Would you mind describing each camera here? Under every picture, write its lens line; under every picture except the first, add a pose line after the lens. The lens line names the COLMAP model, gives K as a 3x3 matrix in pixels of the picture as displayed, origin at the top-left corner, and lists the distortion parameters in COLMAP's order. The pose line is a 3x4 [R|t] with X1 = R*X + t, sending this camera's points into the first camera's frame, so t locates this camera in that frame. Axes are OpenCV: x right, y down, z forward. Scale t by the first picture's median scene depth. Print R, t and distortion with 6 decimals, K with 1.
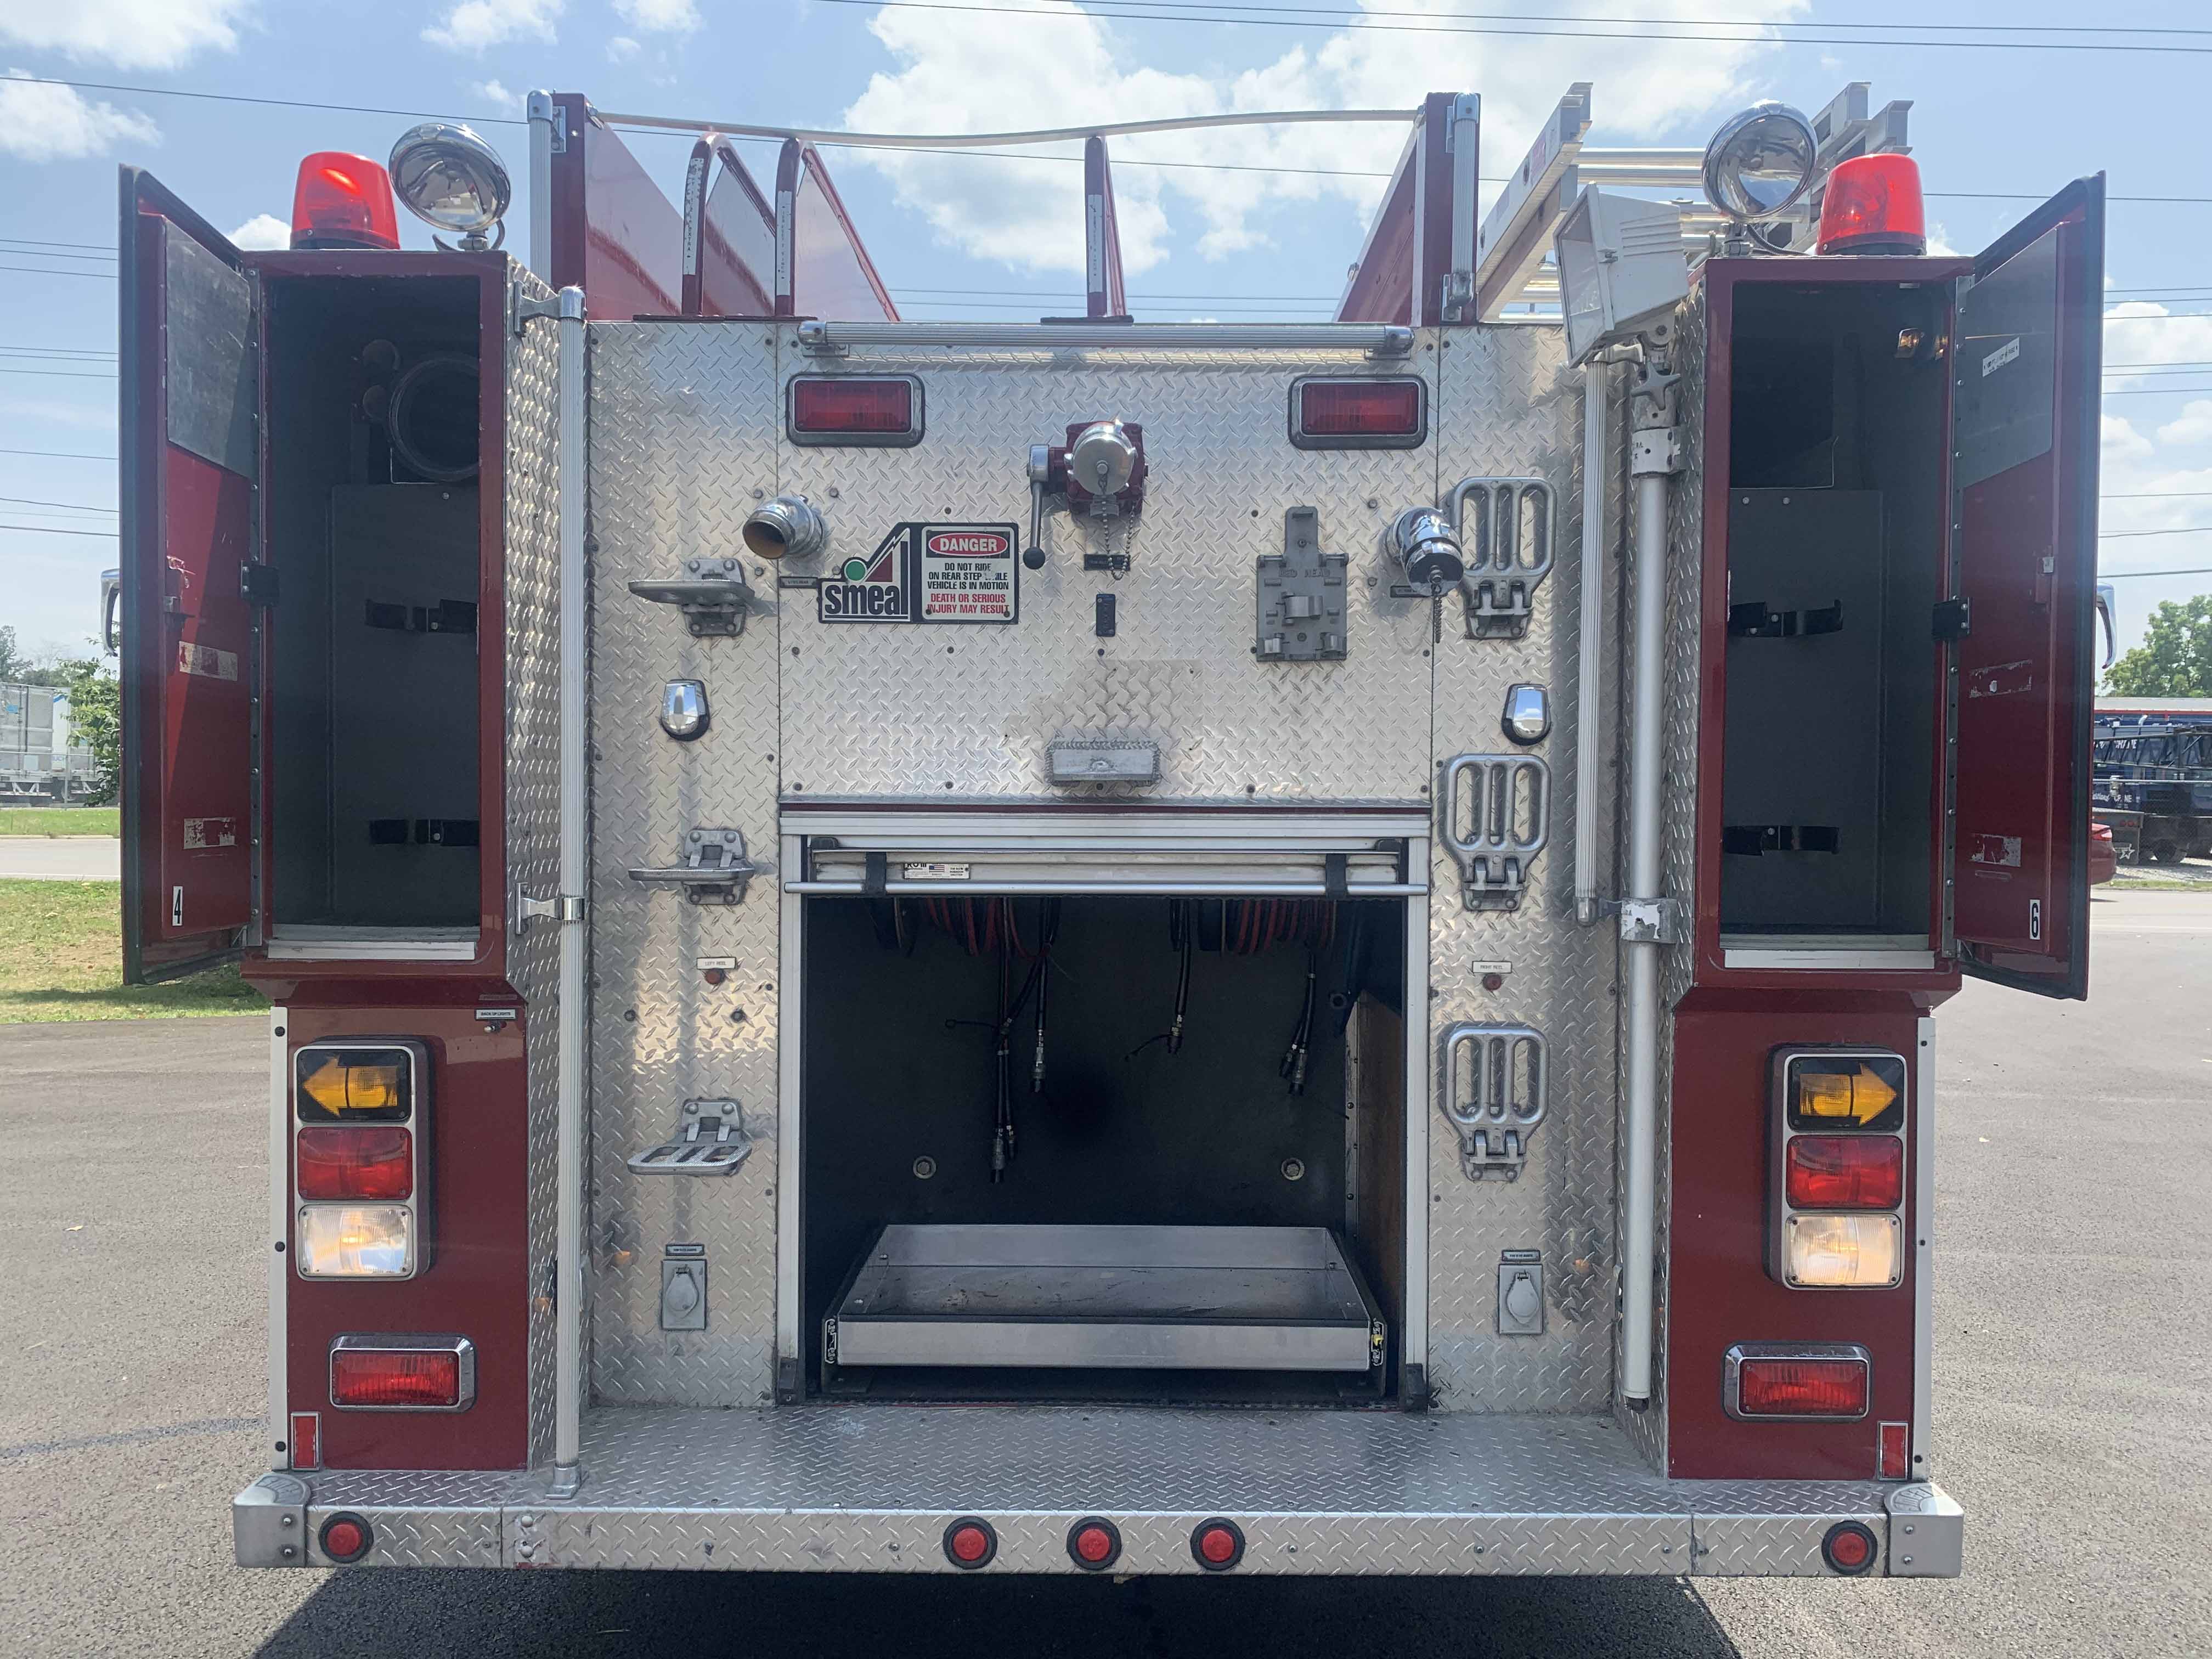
lens RADIAL K [[1701.6, 0, 1113.4], [0, 1701.6, 835.1], [0, 0, 1]] dist [0.016974, -0.017511]
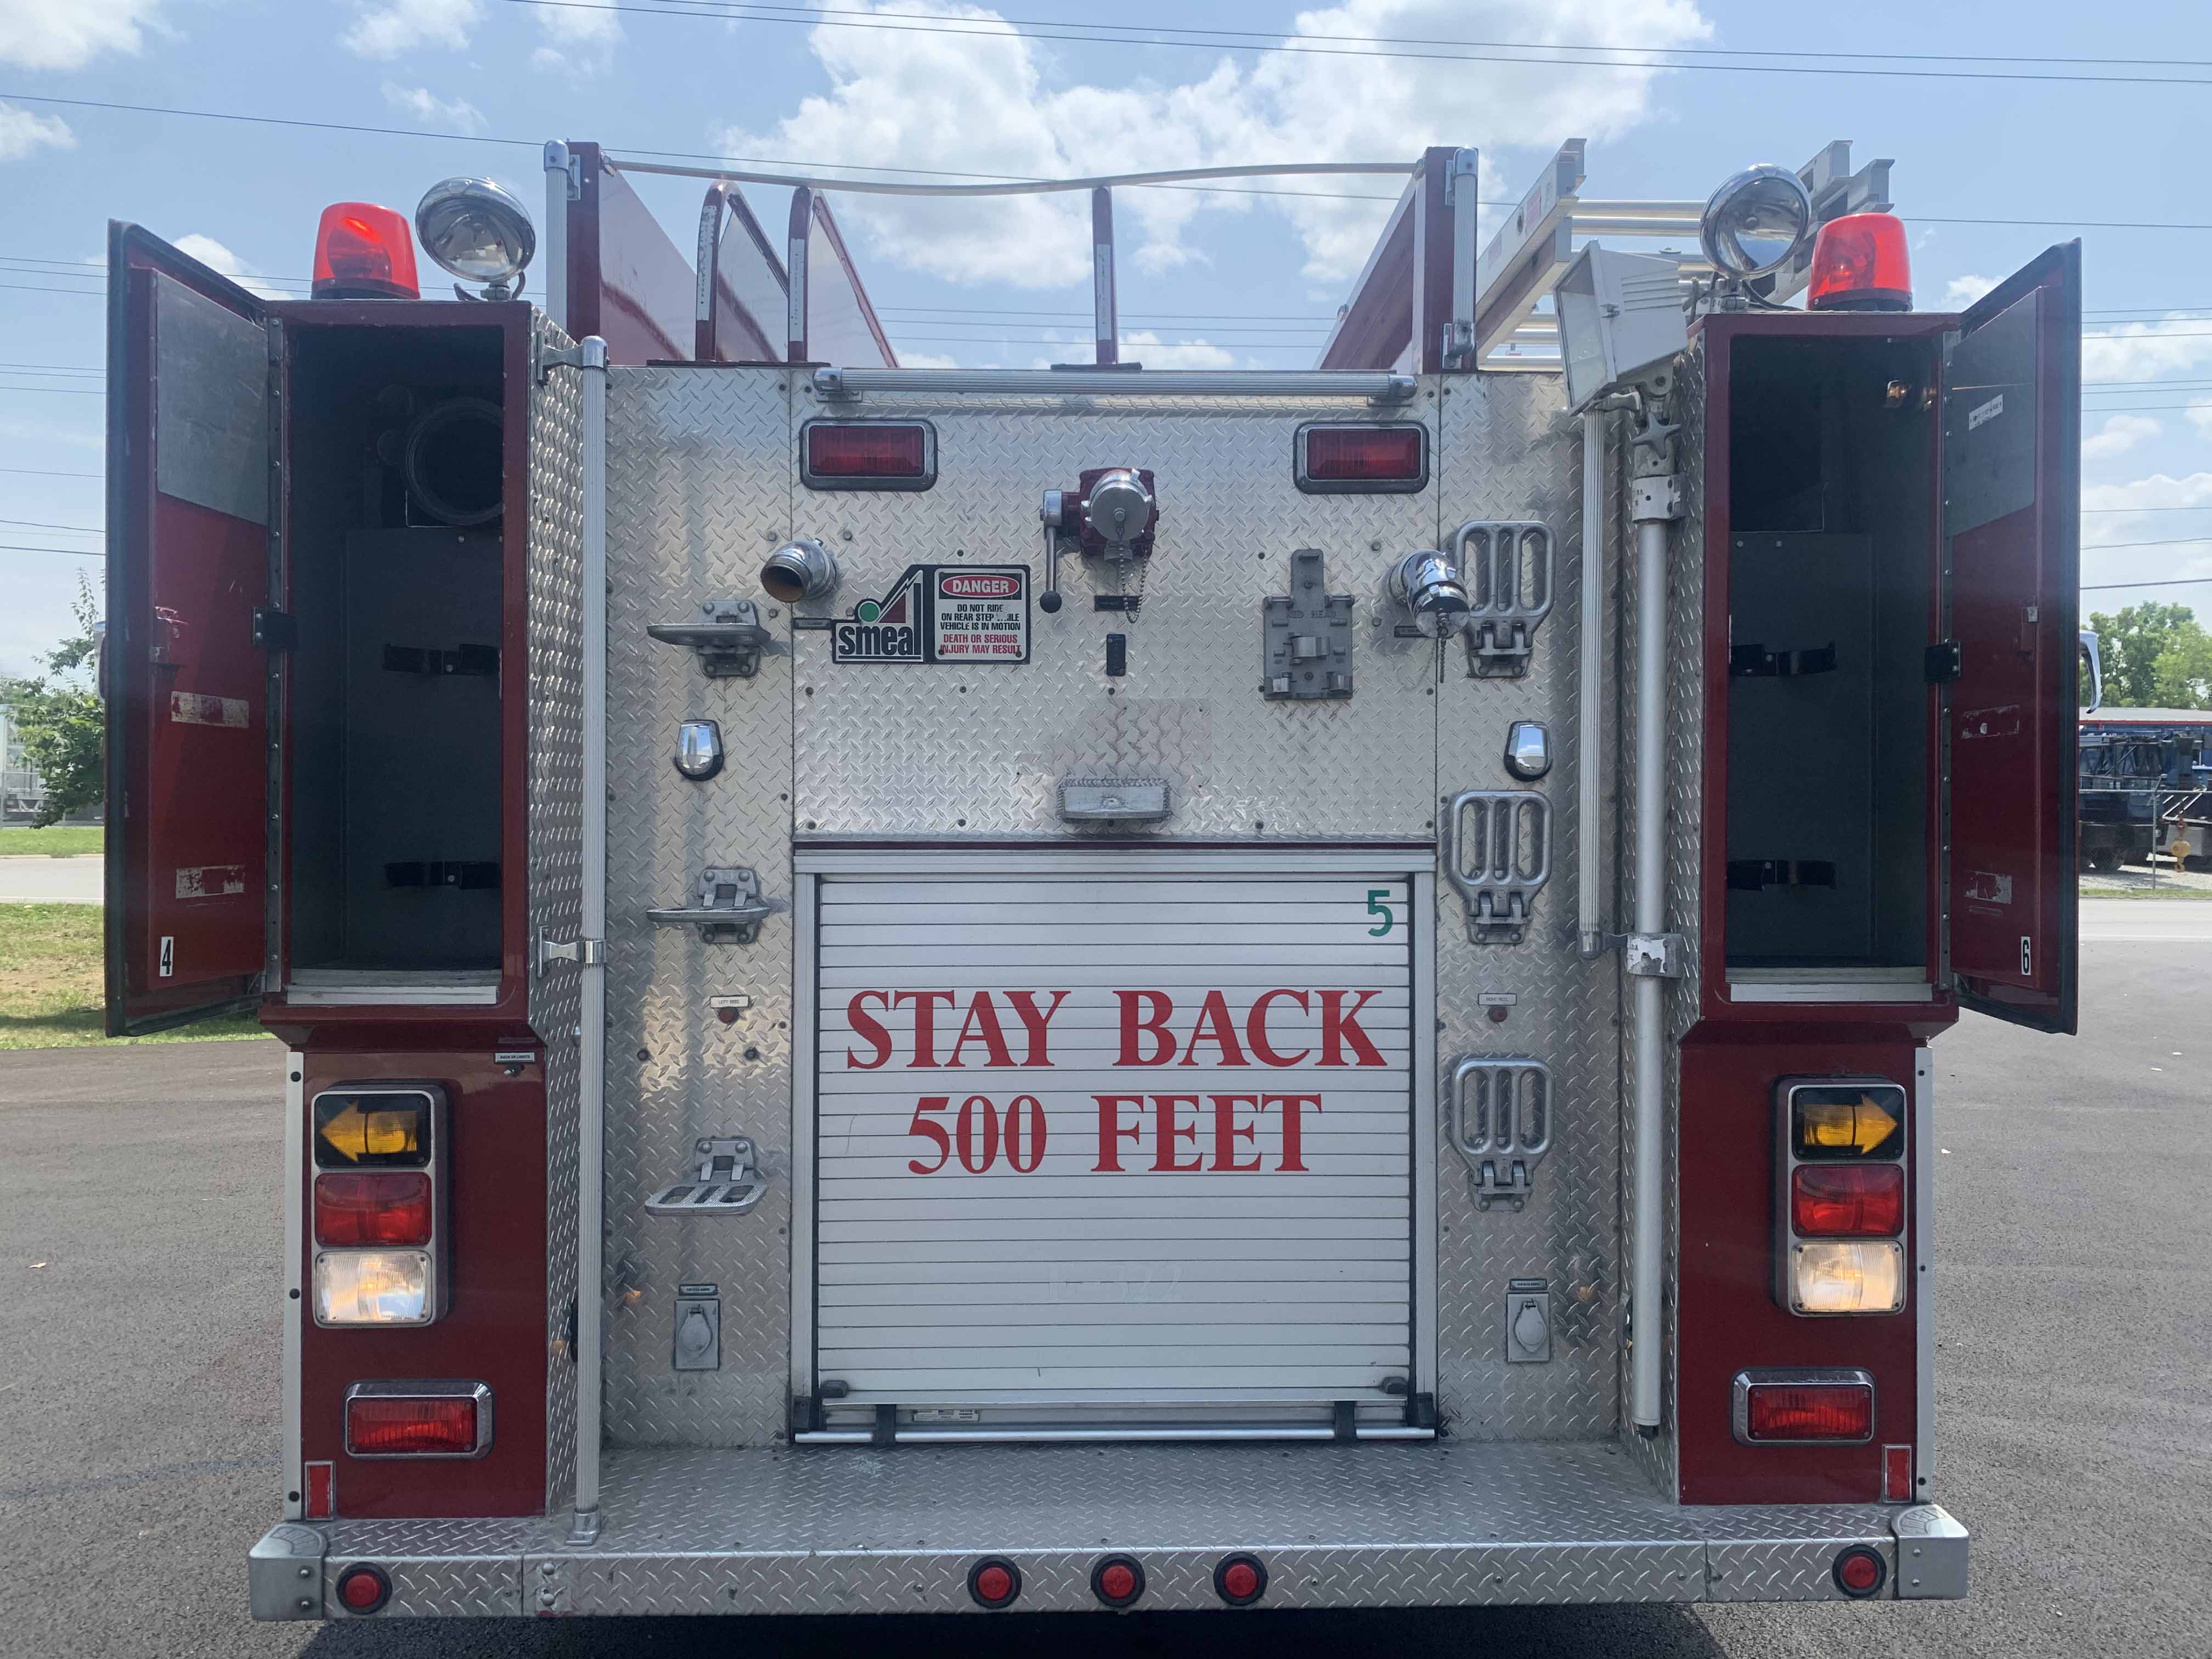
lens RADIAL K [[1701.6, 0, 1117.2], [0, 1701.6, 812.1], [0, 0, 1]] dist [0.016974, -0.017511]
pose [[0.999533, -0.005030, 0.030134, -0.035491], [0.005644, 0.999778, -0.020311, -0.015342], [-0.030025, 0.020472, 0.999339, -0.012742]]
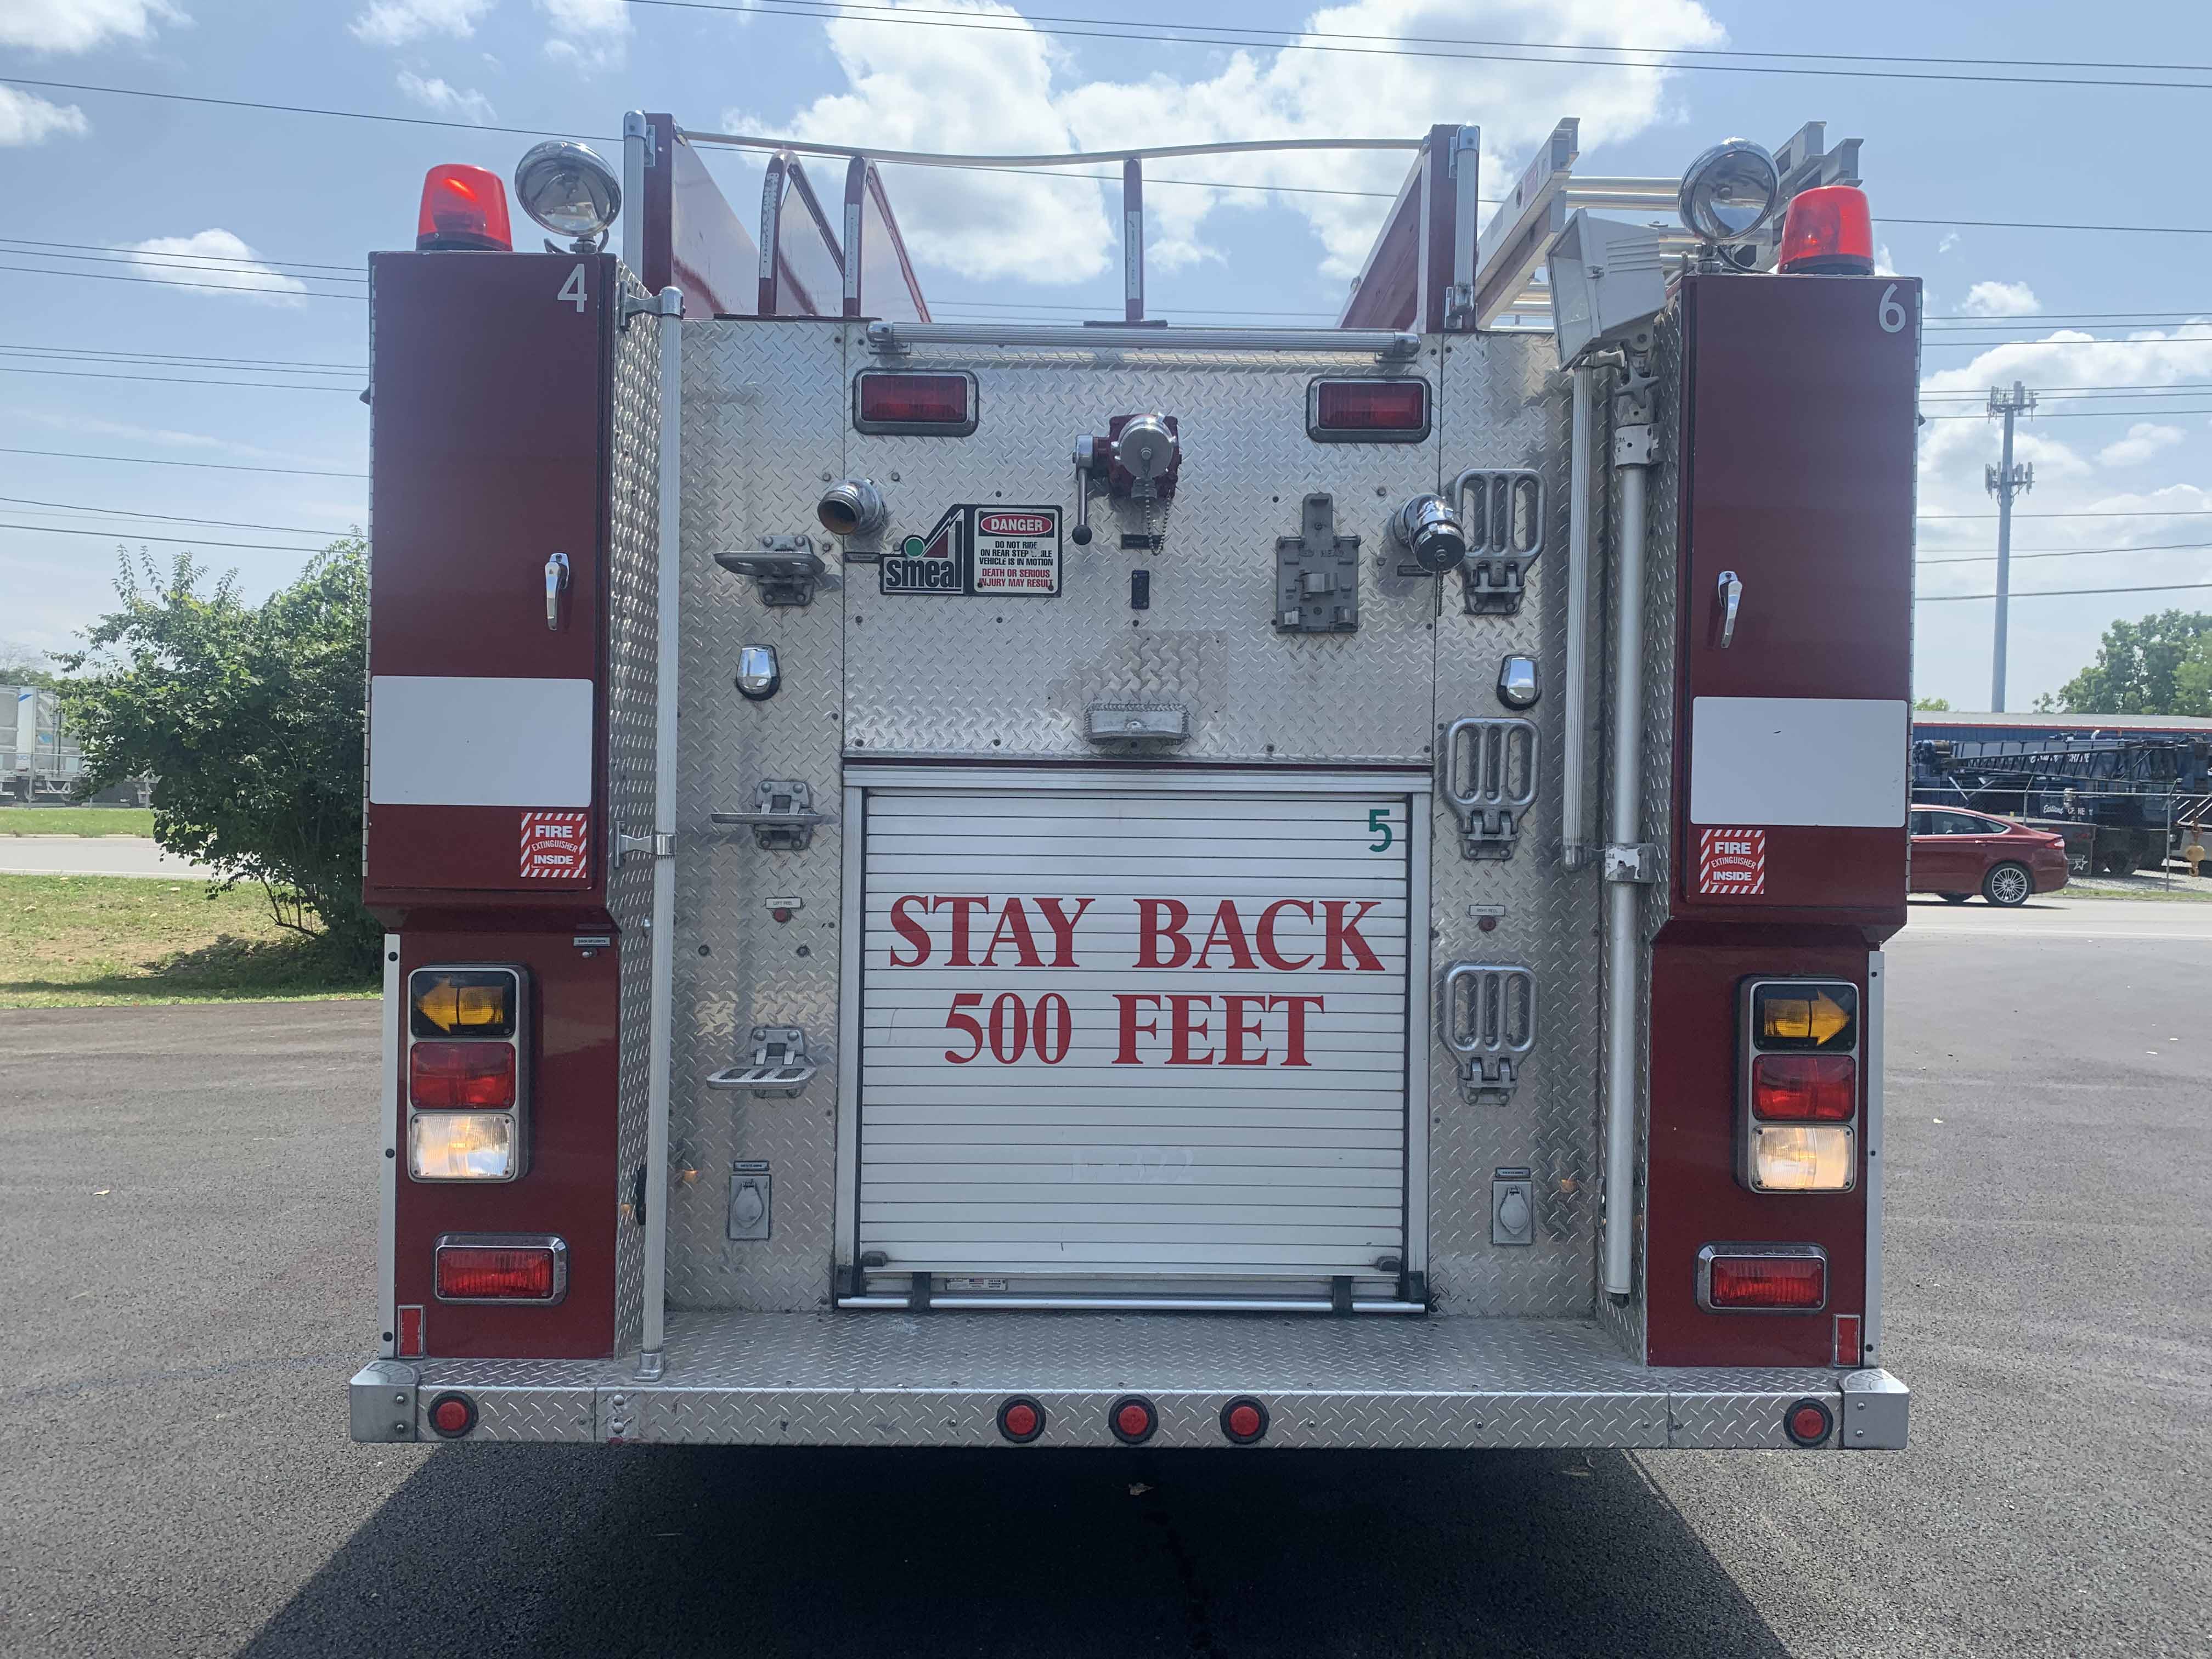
lens RADIAL K [[1701.6, 0, 1116.0], [0, 1701.6, 813.5], [0, 0, 1]] dist [0.016974, -0.017511]
pose [[0.999765, 0.006847, 0.020559, -0.042833], [-0.006464, 0.999805, -0.018638, 0.037453], [-0.020683, 0.018500, 0.999615, -0.103149]]
